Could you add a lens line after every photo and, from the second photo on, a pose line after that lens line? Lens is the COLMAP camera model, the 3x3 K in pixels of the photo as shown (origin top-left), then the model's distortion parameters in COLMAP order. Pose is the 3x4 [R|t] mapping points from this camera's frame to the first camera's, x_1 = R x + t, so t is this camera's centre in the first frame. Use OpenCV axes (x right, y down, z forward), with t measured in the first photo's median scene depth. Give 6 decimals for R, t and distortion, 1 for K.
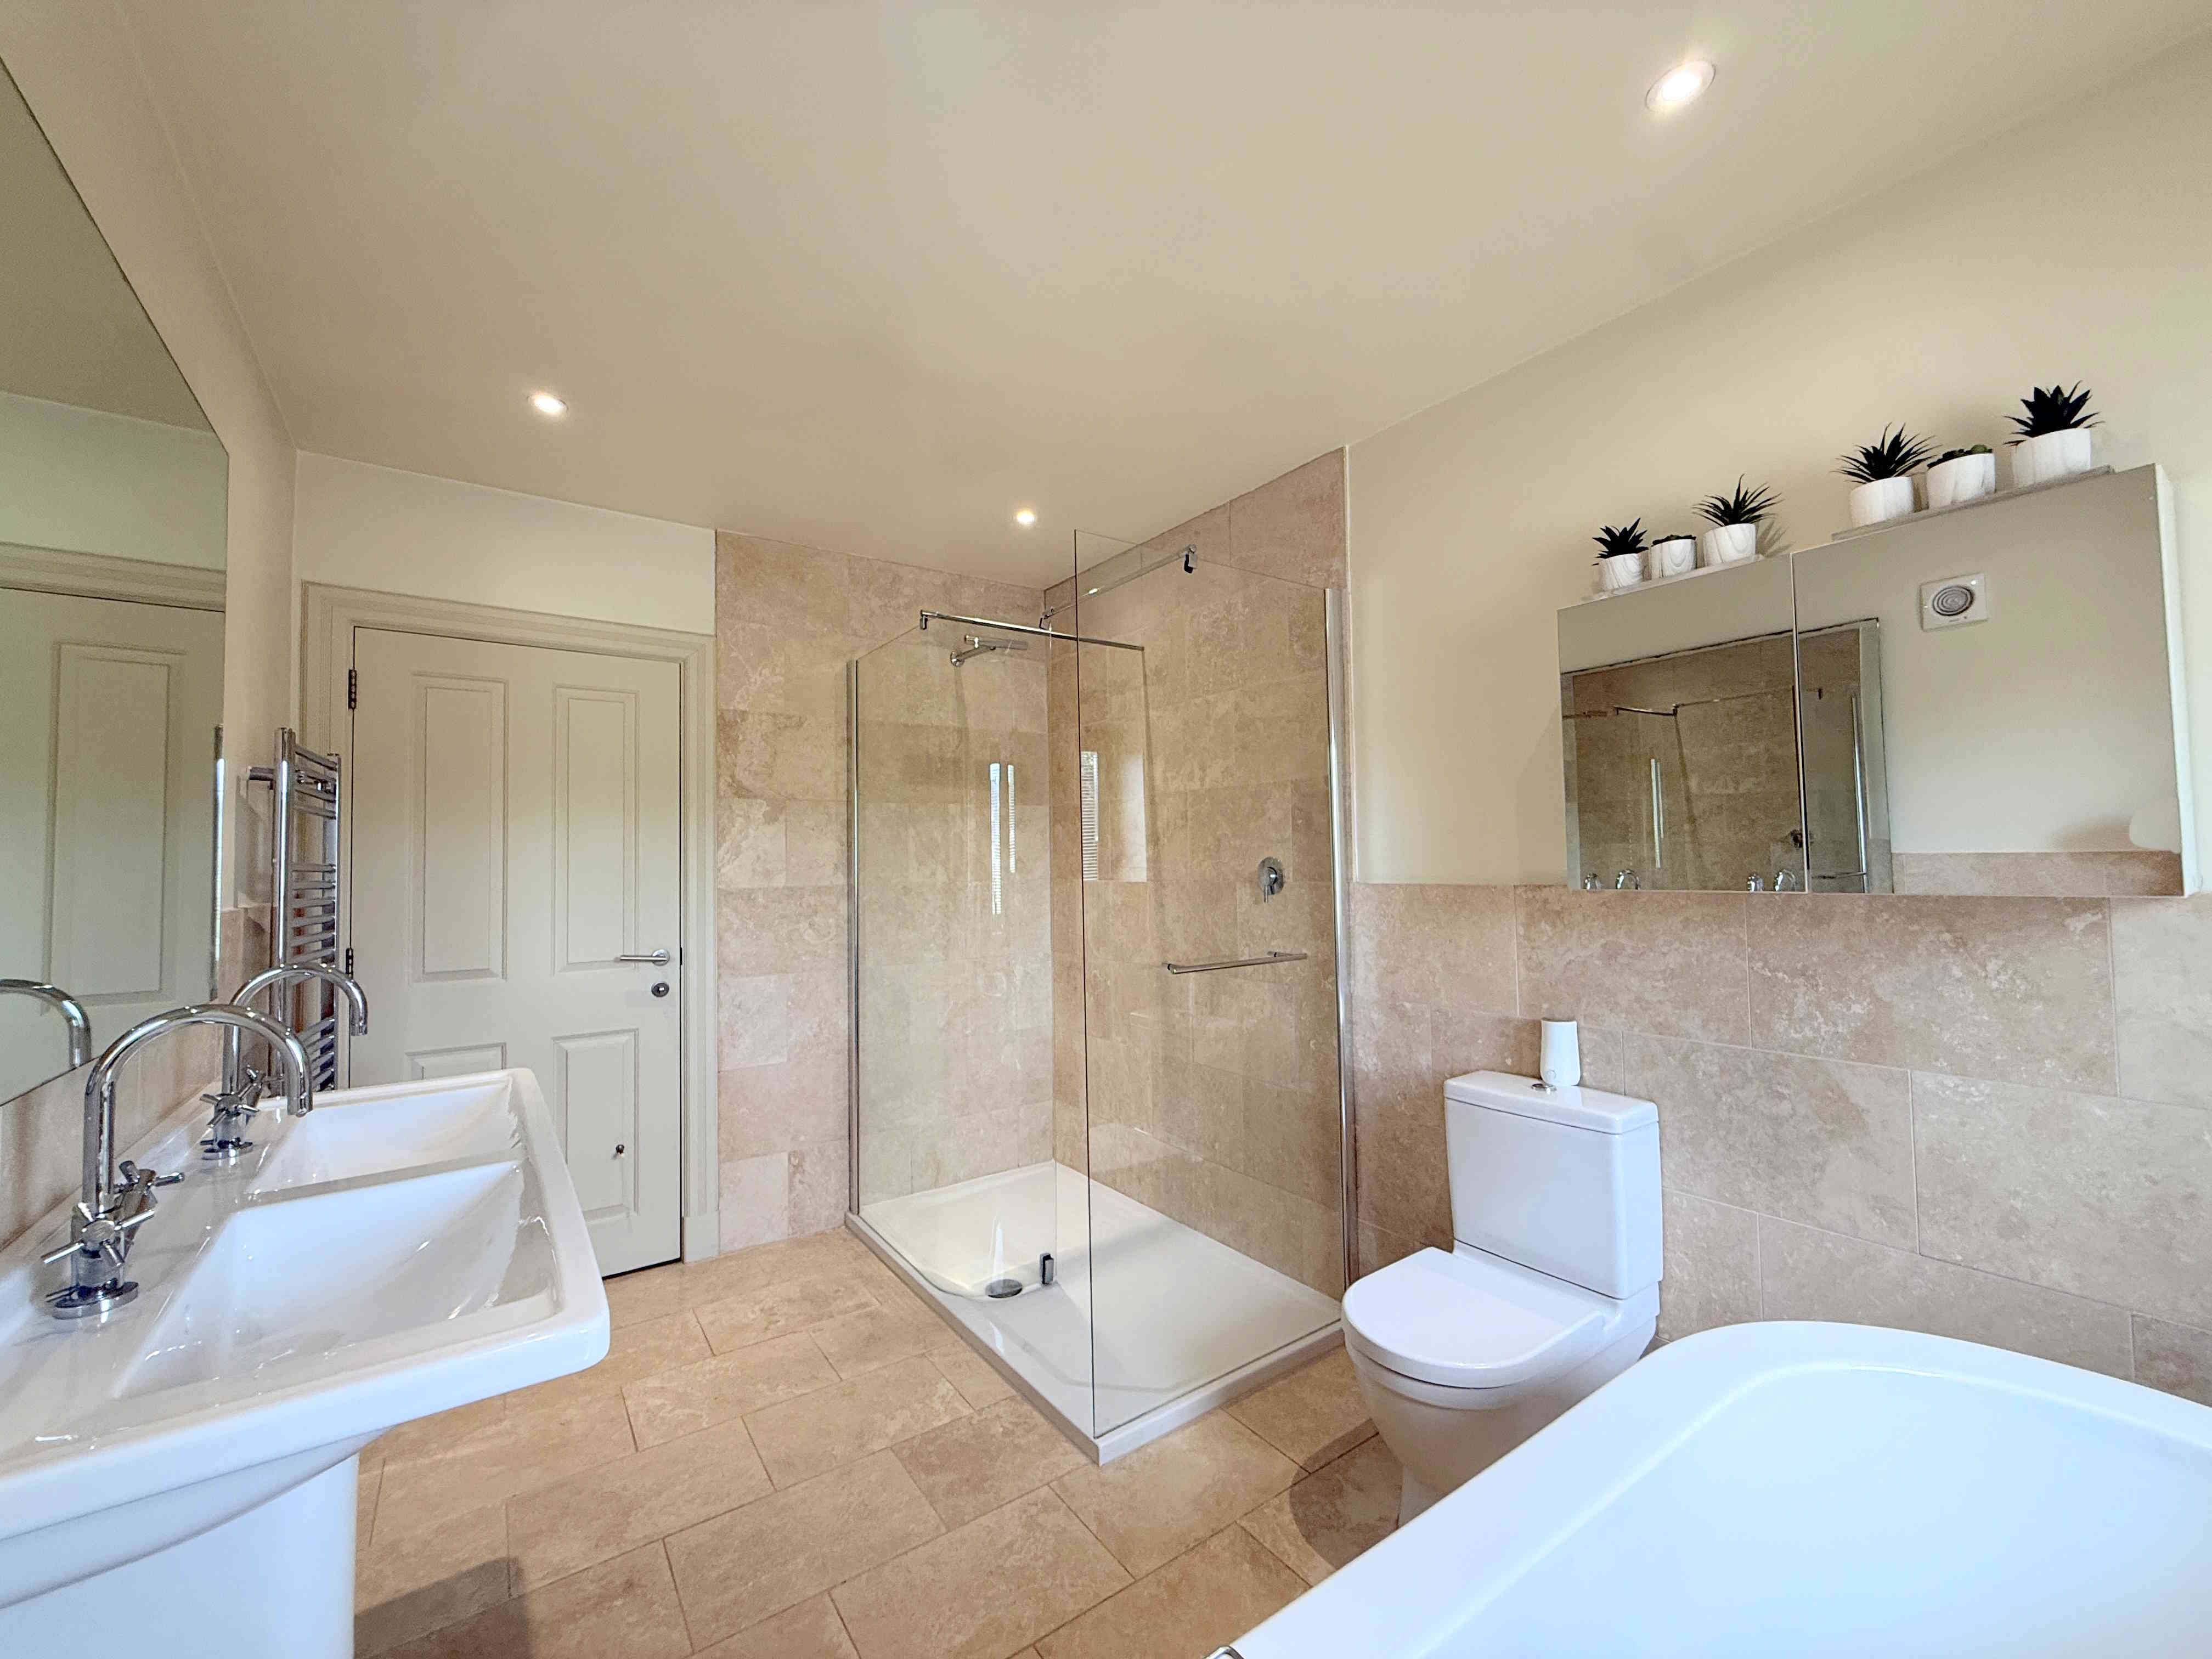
lens RADIAL K [[878.7, 0, 1100.8], [0, 878.7, 827.7], [0, 0, 1]] dist [0.001615, 0.000124]
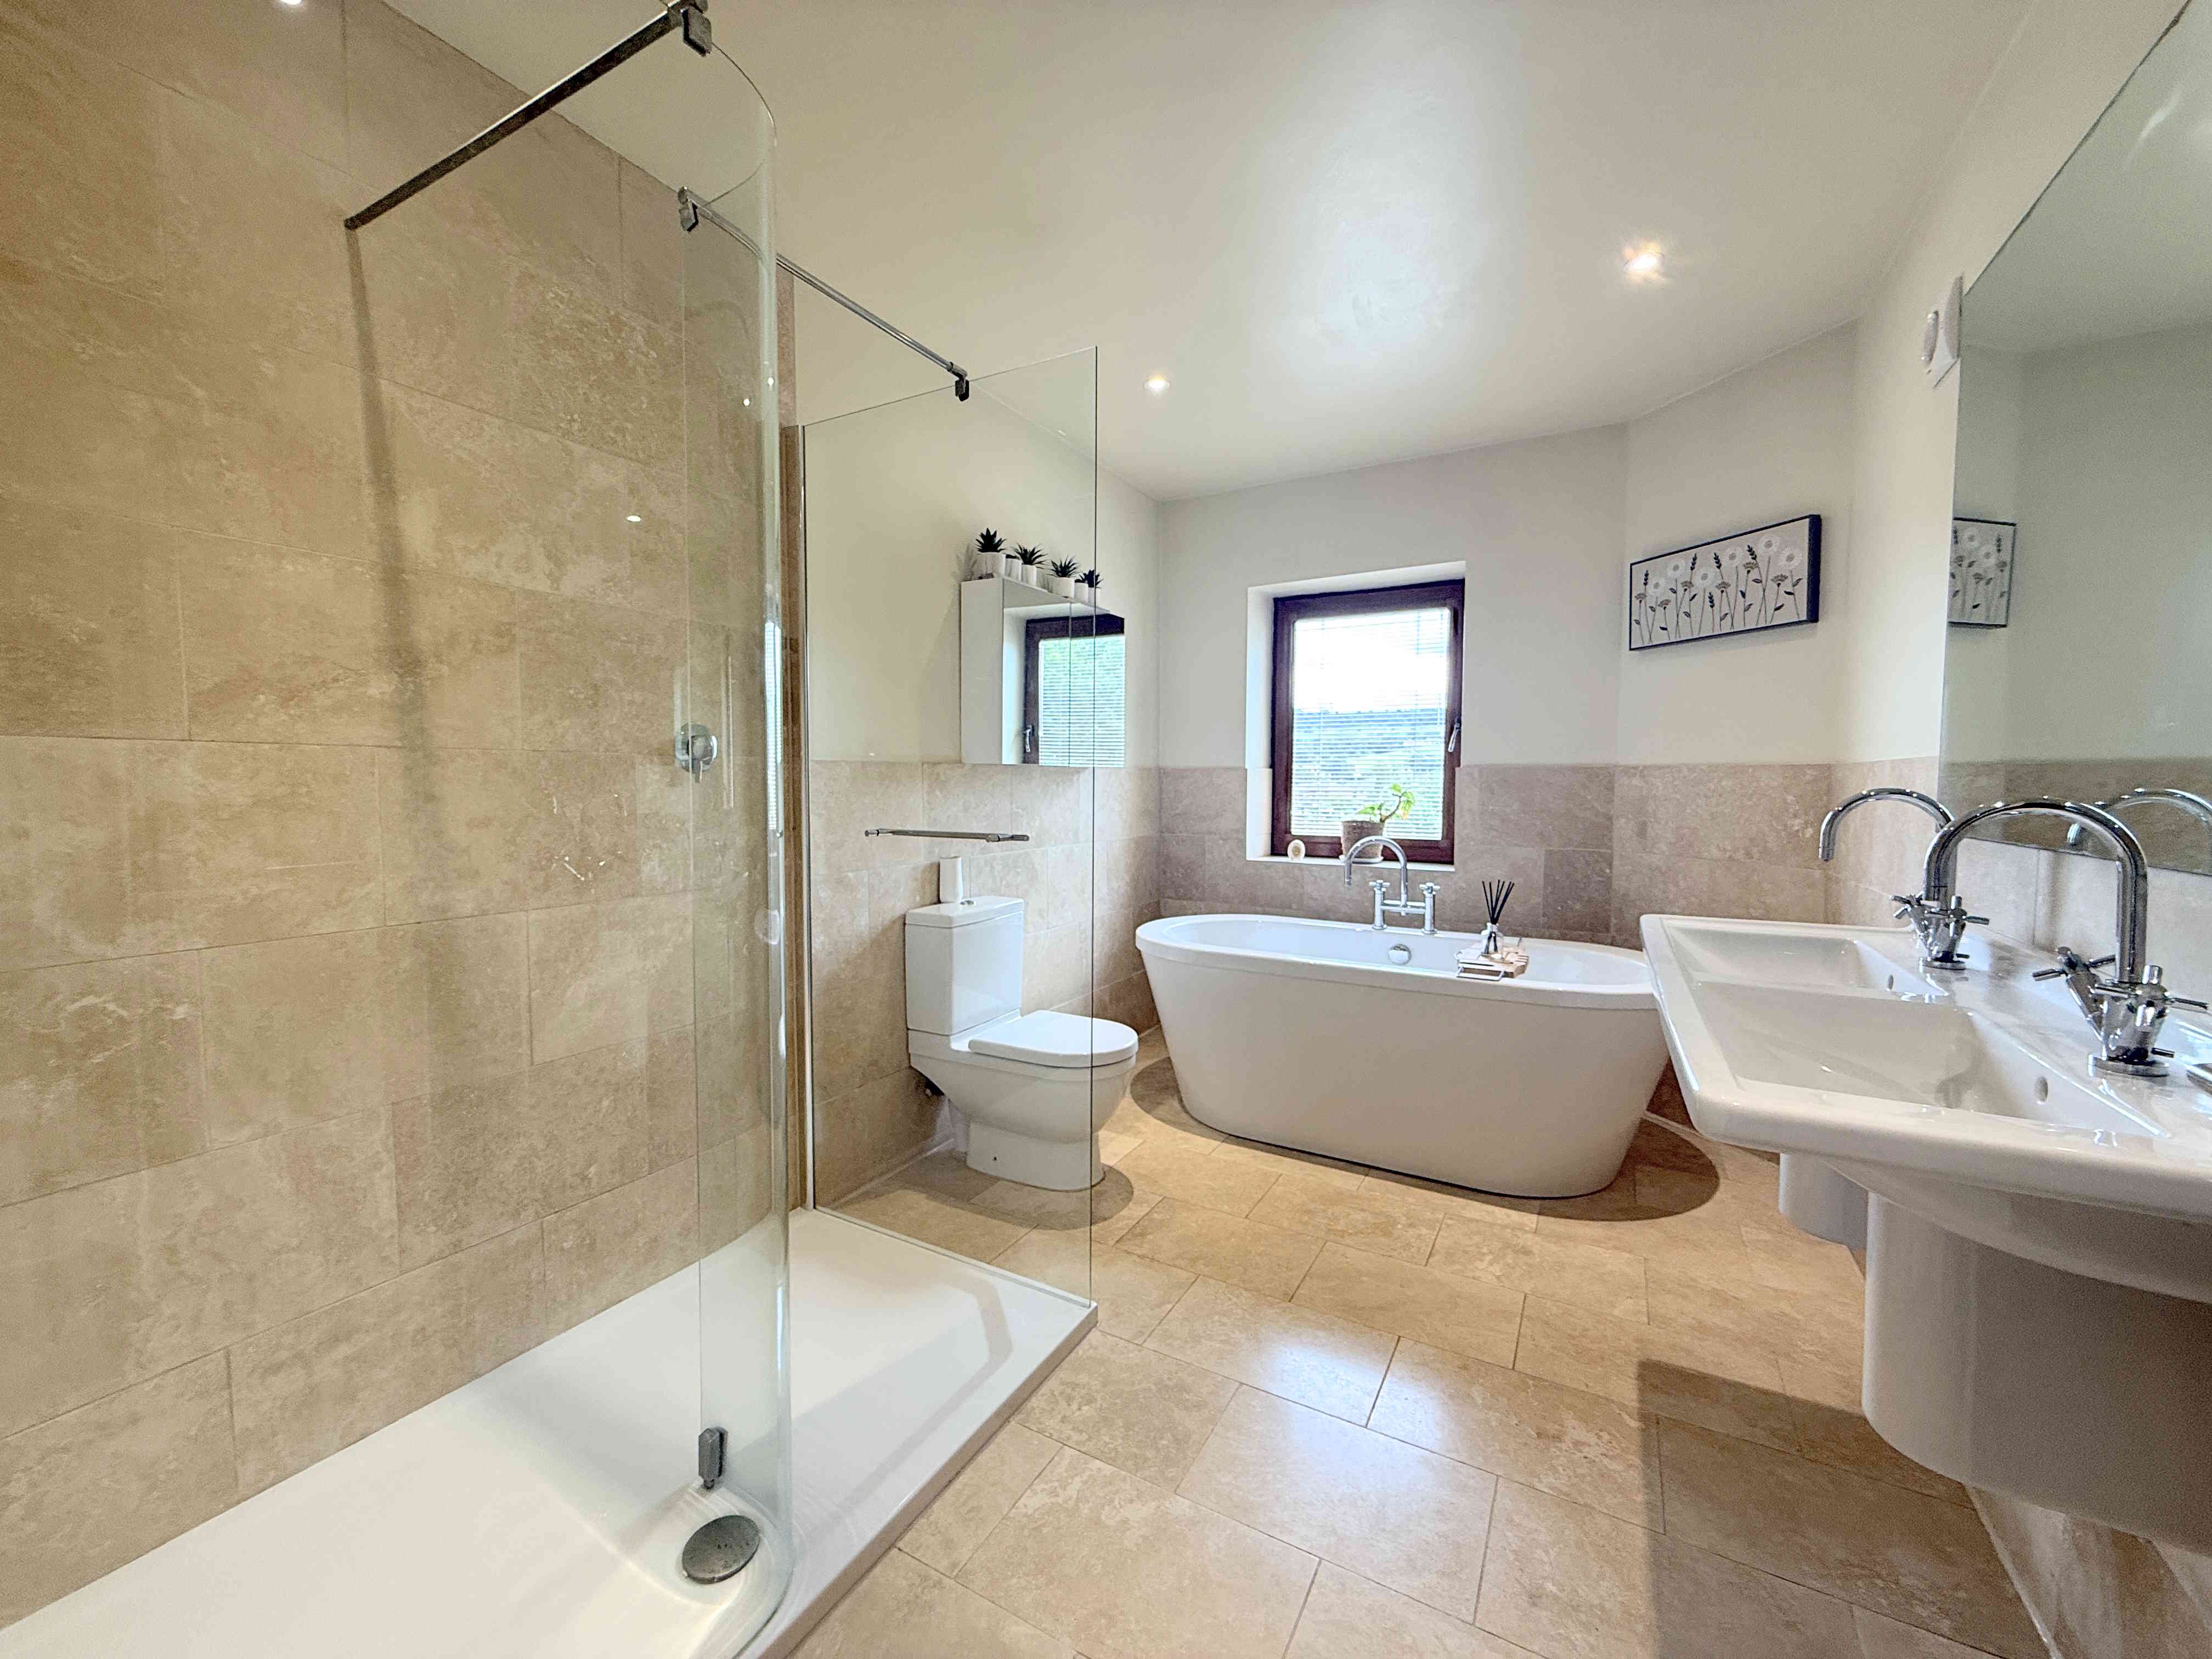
lens RADIAL K [[878.7, 0, 1104.3], [0, 878.7, 824.1], [0, 0, 1]] dist [0.001615, 0.000124]
pose [[-0.421180, -0.033216, 0.906369, -0.638883], [-0.033293, 0.999222, 0.021148, 0.093510], [-0.906366, -0.021269, -0.421958, 1.014366]]
